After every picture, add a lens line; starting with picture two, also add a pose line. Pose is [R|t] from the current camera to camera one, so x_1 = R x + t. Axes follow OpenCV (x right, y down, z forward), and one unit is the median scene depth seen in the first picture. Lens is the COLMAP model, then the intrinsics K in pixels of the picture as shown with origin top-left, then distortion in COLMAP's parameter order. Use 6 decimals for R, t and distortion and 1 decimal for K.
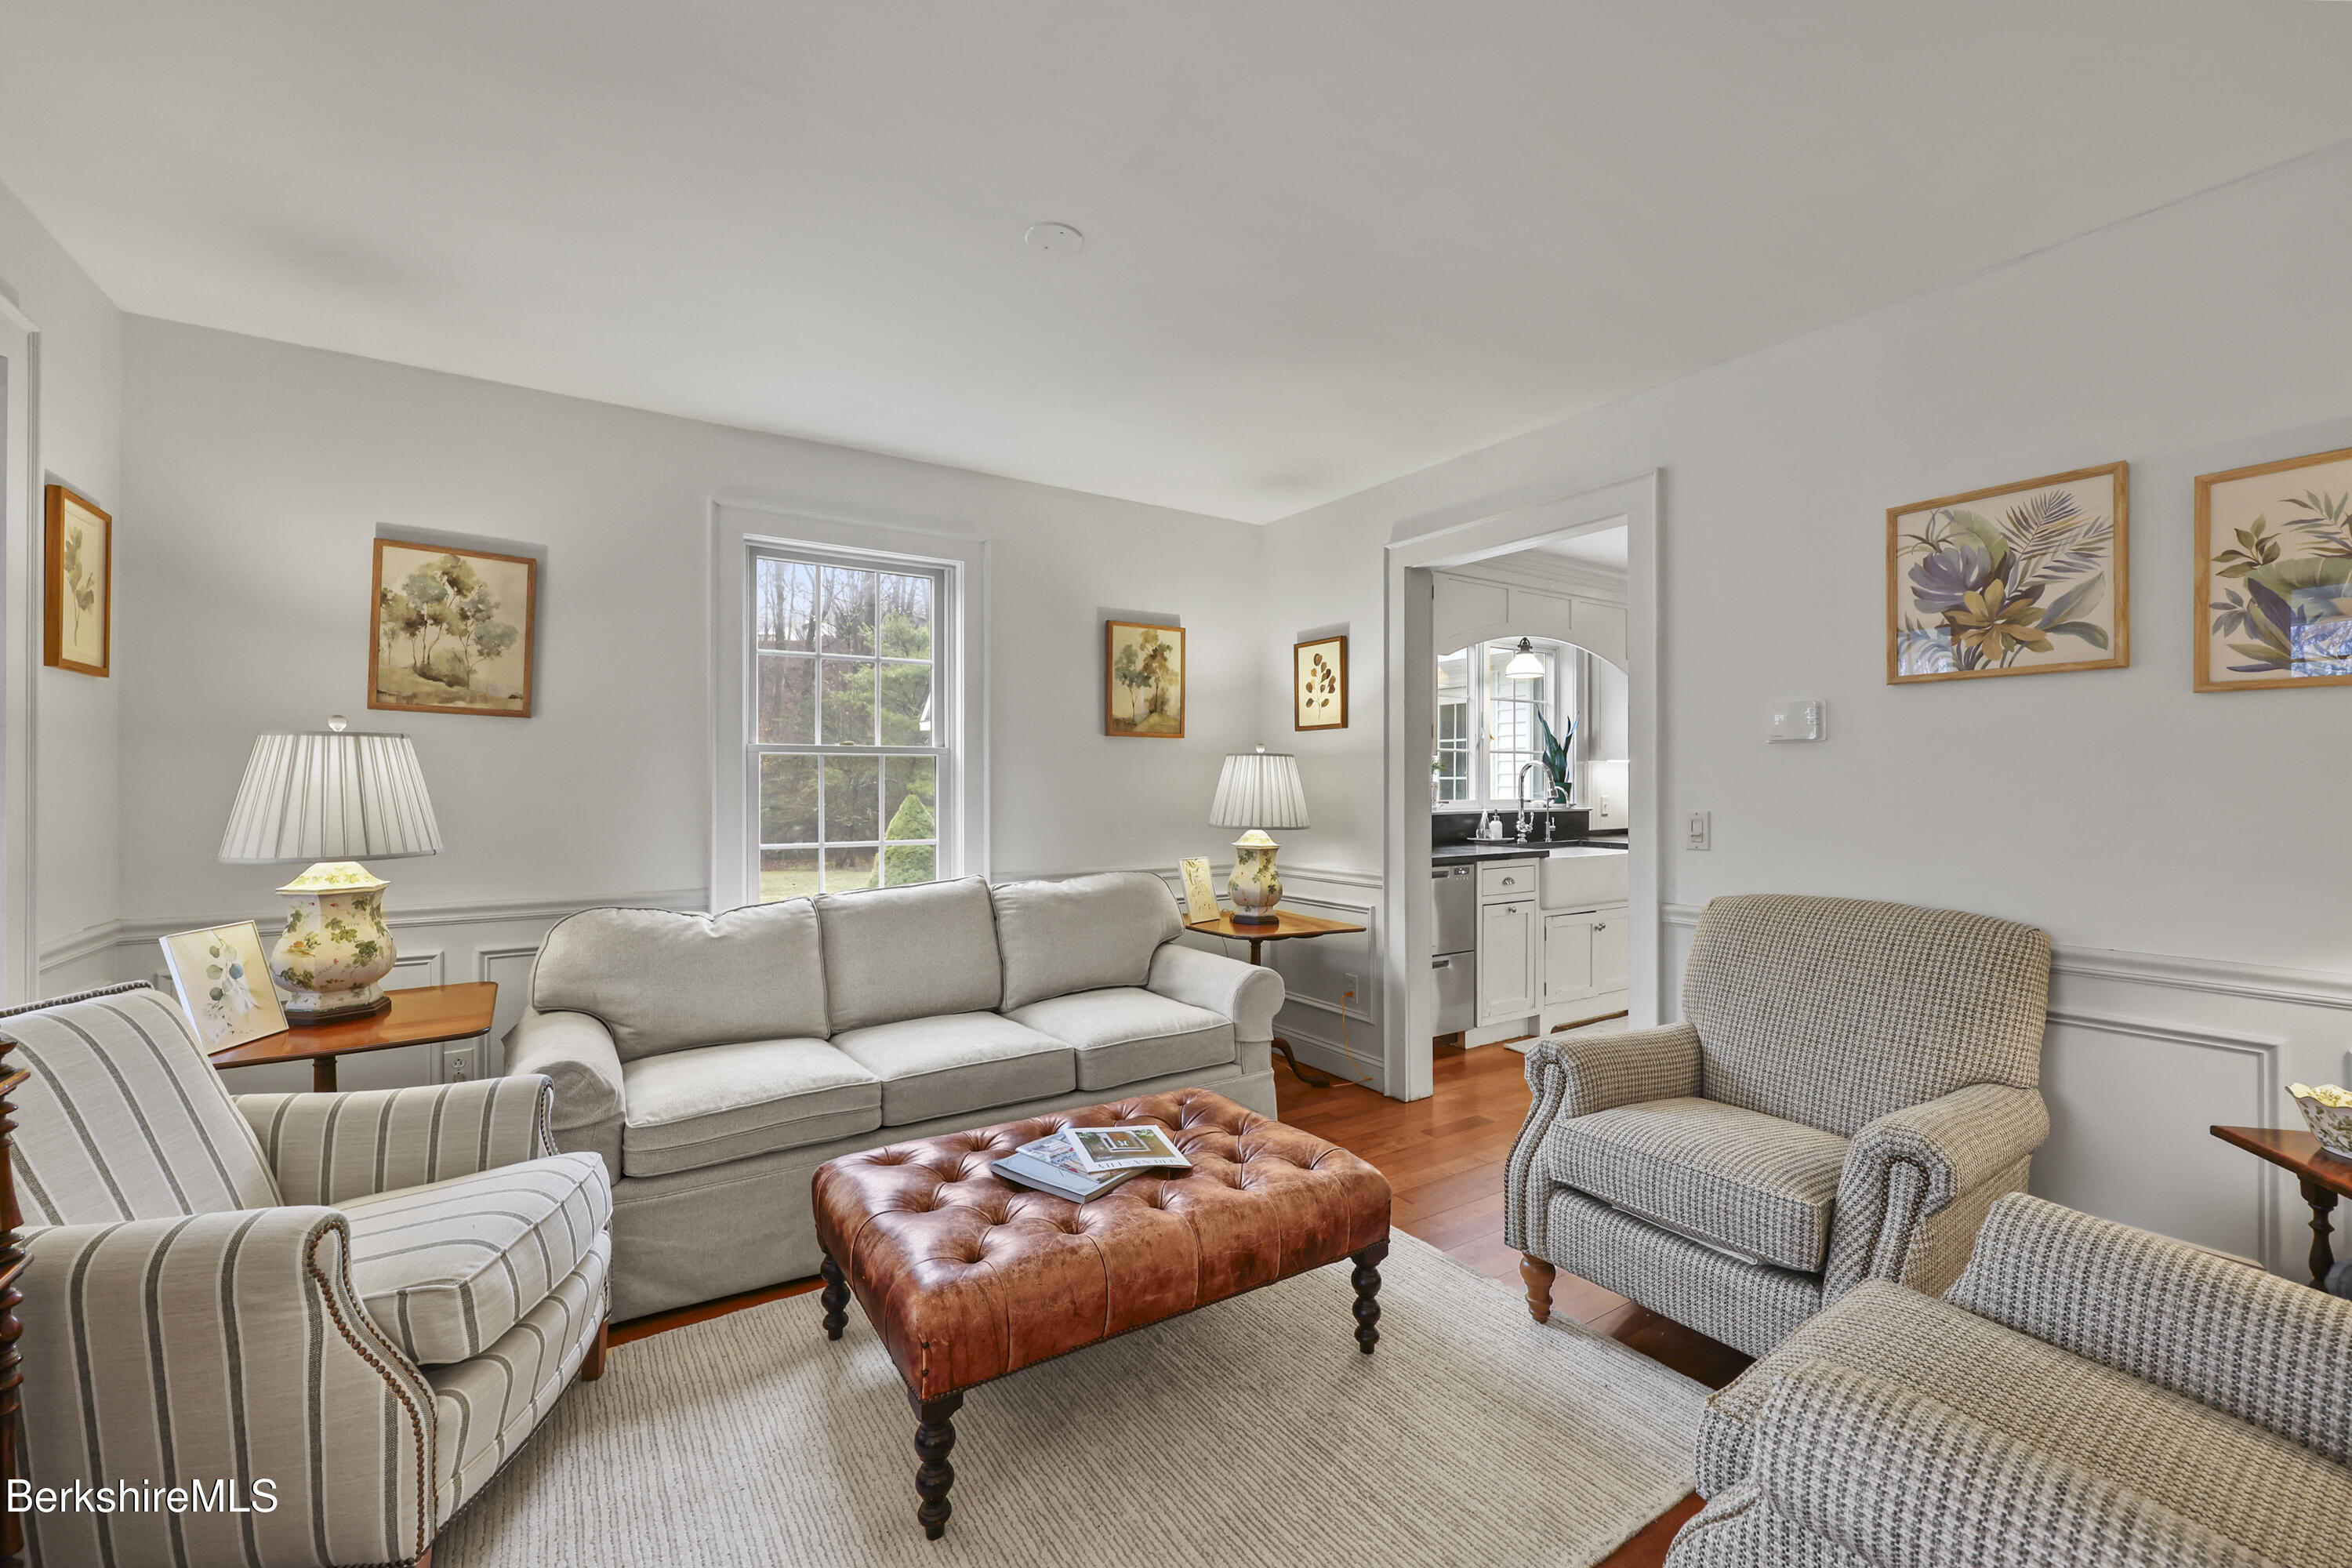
lens RADIAL K [[953.8, 0, 1195.2], [0, 953.8, 790.9], [0, 0, 1]] dist [-0.002930, 0.000359]
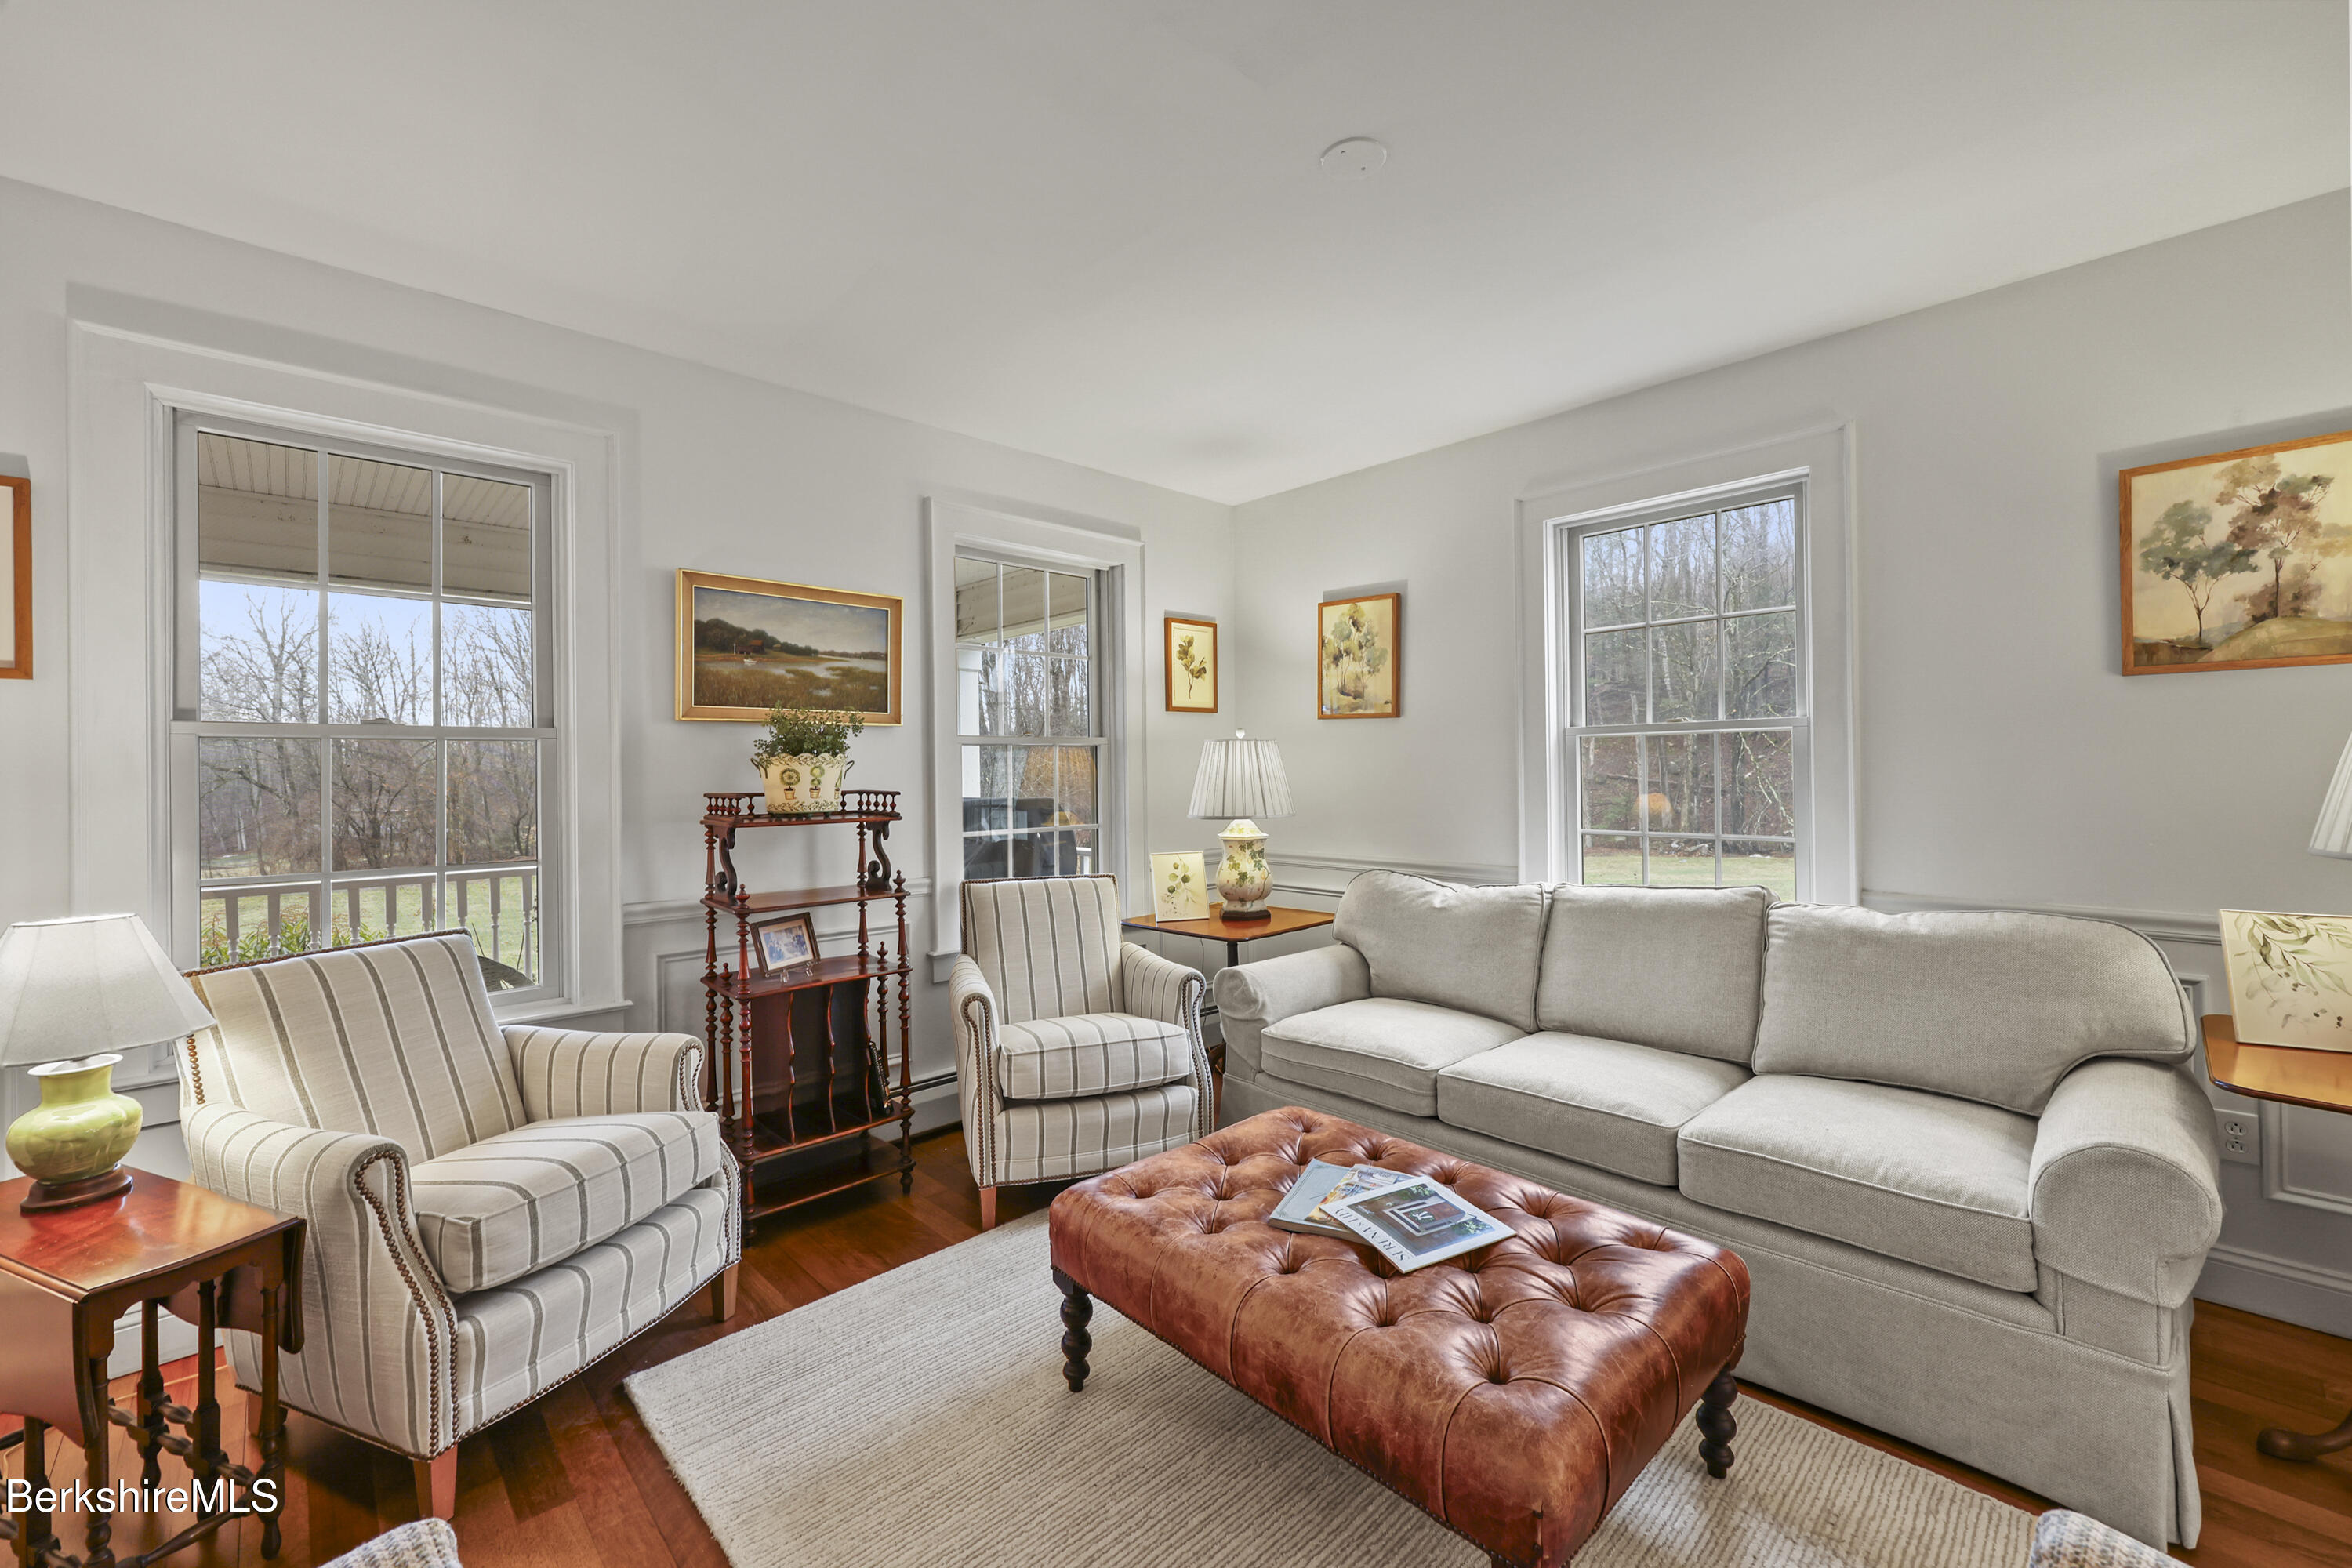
lens RADIAL K [[953.8, 0, 1195.2], [0, 953.8, 773.8], [0, 0, 1]] dist [-0.002930, 0.000359]
pose [[0.178476, 0.001637, -0.983943, 0.490020], [0.005471, 0.999982, 0.002656, -0.005741], [0.983929, -0.005857, 0.178464, 0.479974]]
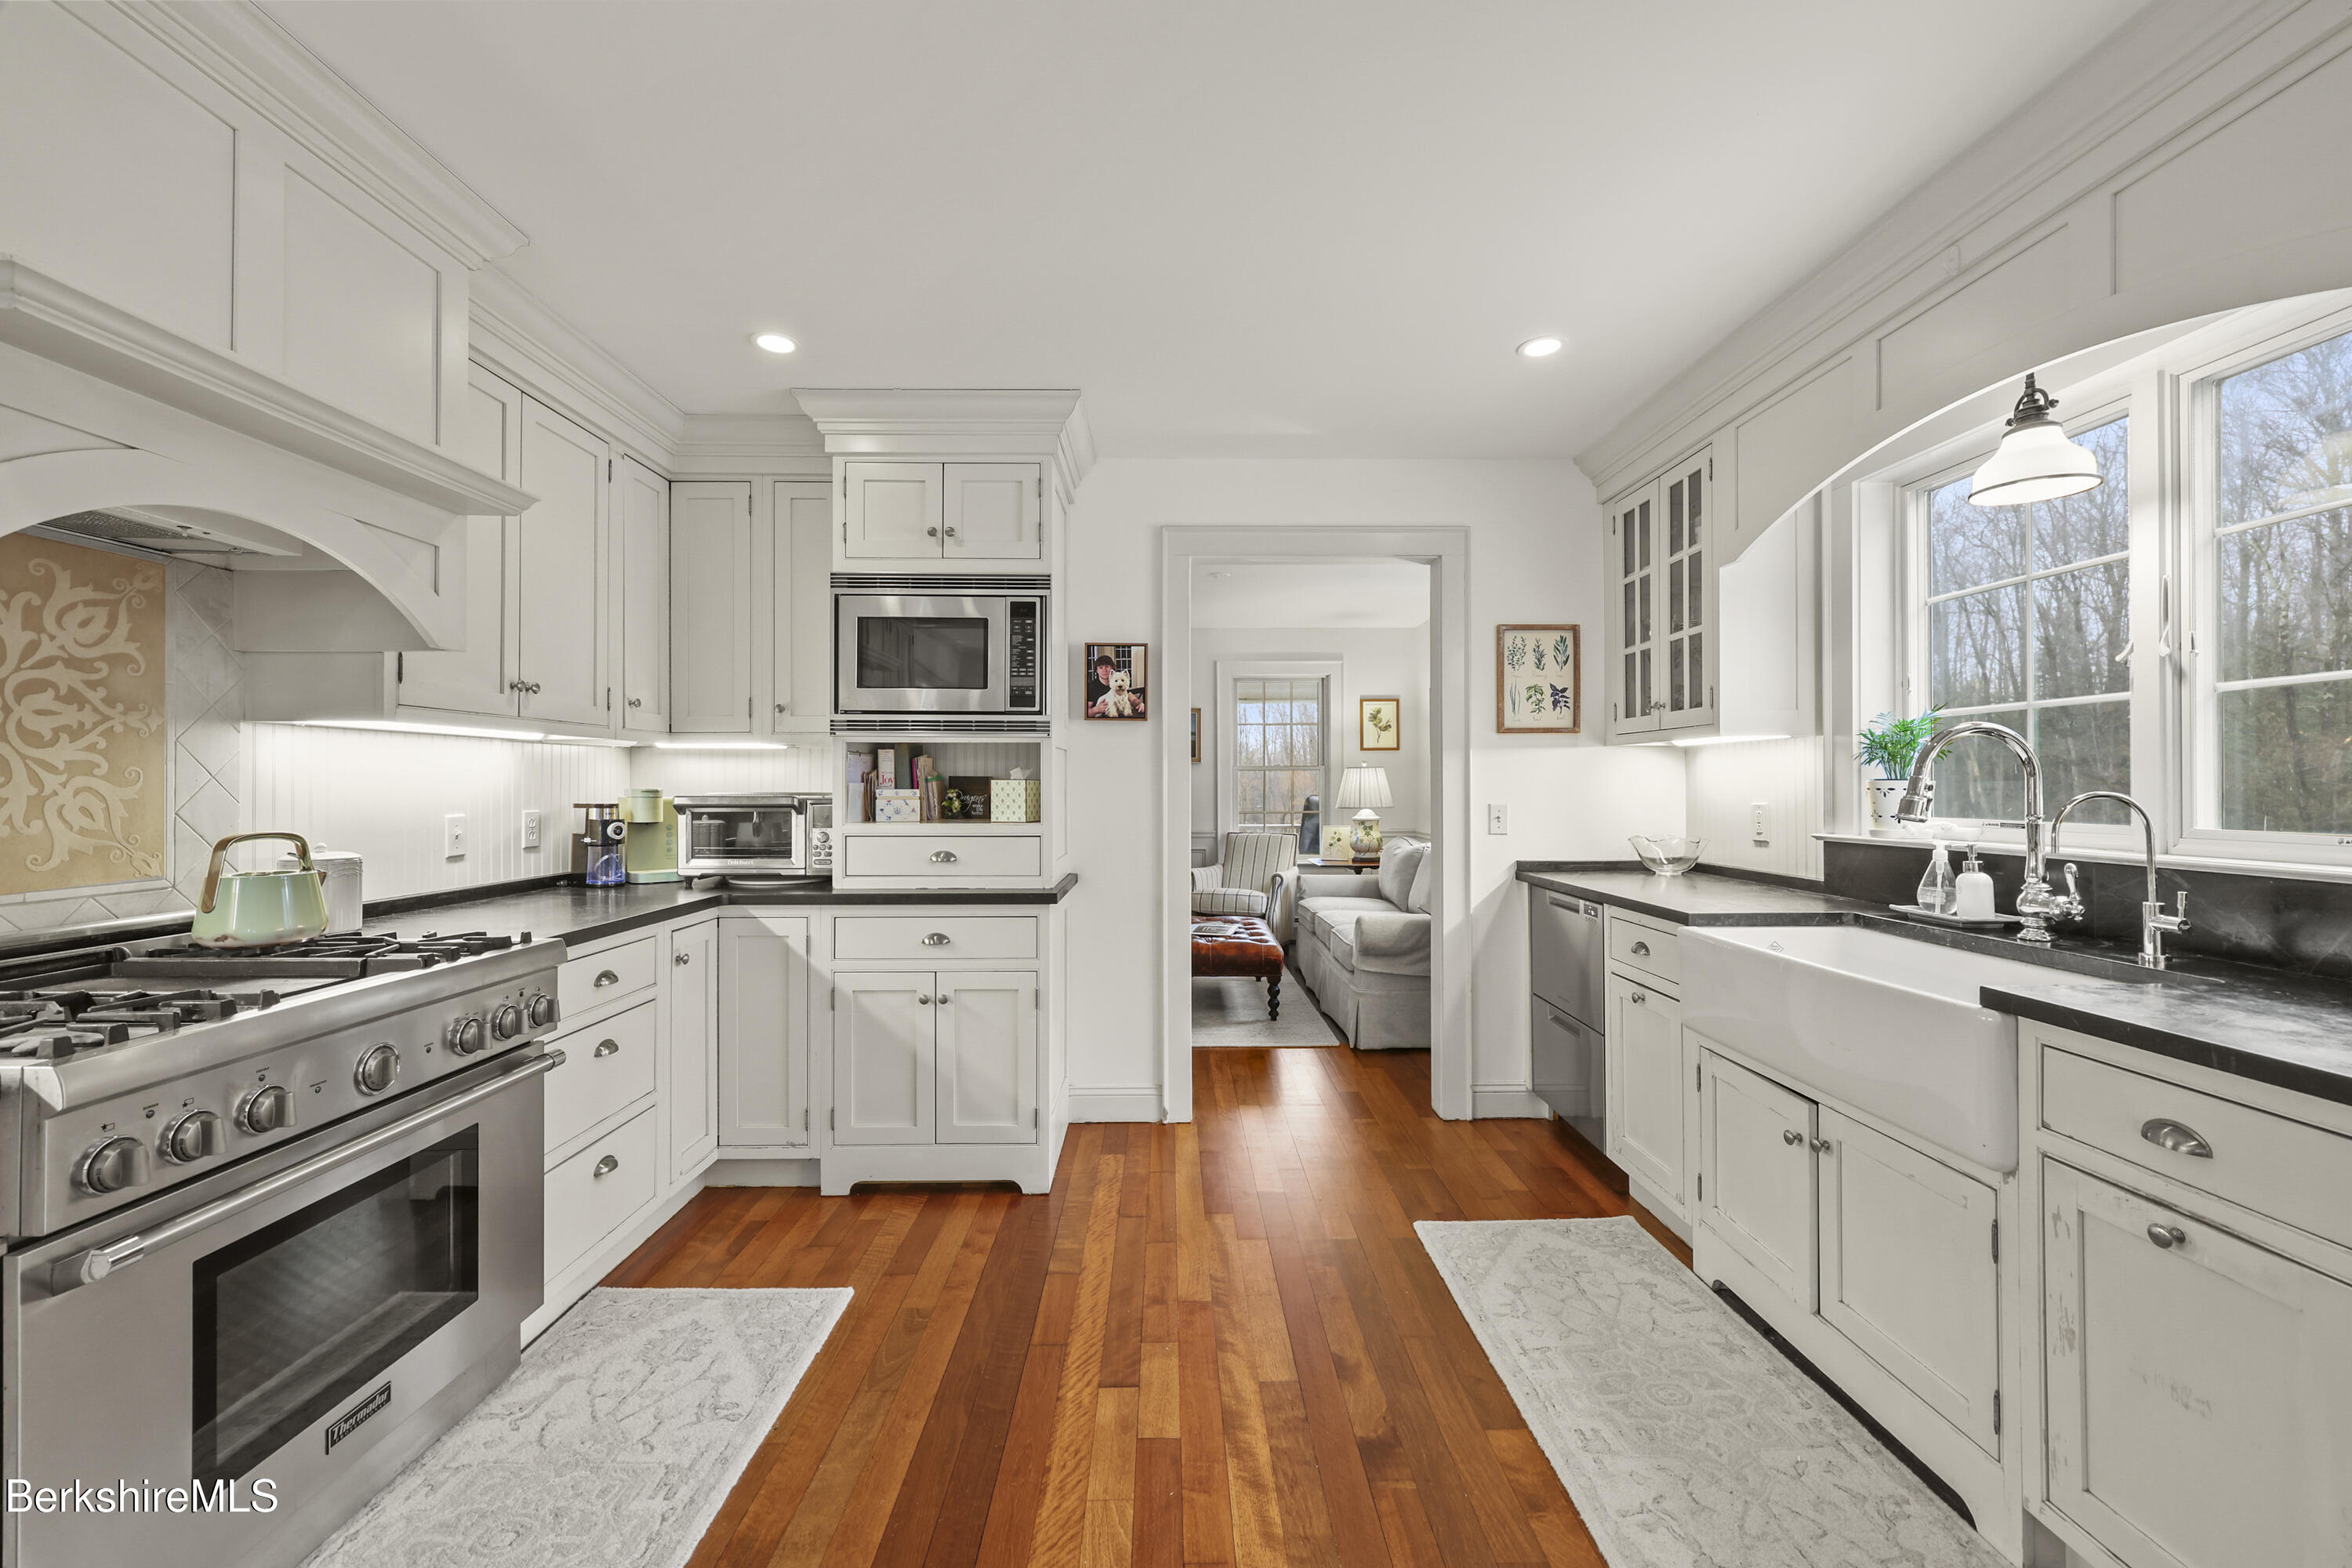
lens RADIAL K [[953.8, 0, 1176.7], [0, 953.8, 777.9], [0, 0, 1]] dist [-0.002930, 0.000359]
pose [[-0.548647, -0.001107, -0.836053, 1.472031], [0.001246, 0.999997, -0.002142, -0.015051], [0.836053, -0.002217, -0.548644, 1.632482]]
